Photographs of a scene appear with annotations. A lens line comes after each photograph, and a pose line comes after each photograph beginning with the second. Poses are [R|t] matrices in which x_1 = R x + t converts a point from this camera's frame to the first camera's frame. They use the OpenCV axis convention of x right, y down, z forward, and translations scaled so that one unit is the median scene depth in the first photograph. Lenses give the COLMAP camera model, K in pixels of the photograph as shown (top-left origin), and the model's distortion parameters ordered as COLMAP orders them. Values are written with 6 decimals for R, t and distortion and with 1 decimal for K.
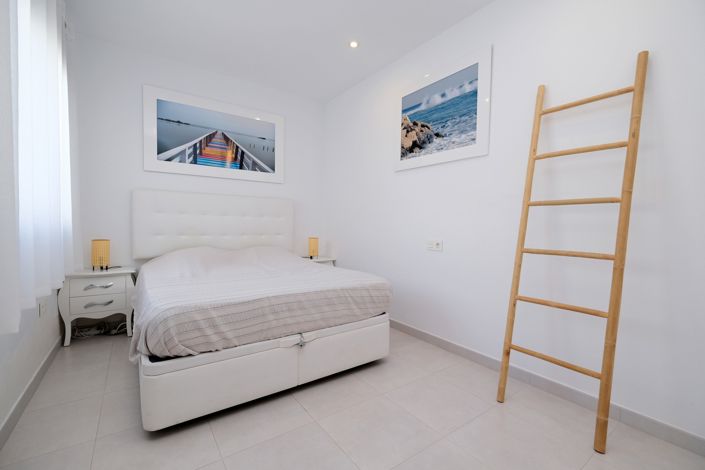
lens RADIAL K [[305.0, 0, 353.3], [0, 305.0, 231.2], [0, 0, 1]] dist [-0.001128, -0.001608]
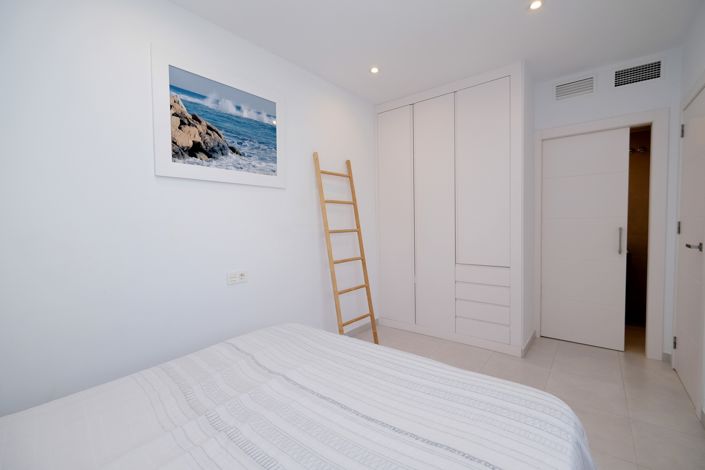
lens RADIAL K [[305.0, 0, 353.6], [0, 305.0, 235.4], [0, 0, 1]] dist [-0.001128, -0.001608]
pose [[-0.267114, -0.047836, 0.962477, -0.650213], [0.037903, 0.997473, 0.060094, -0.111807], [-0.962919, 0.052533, -0.264626, 0.903959]]
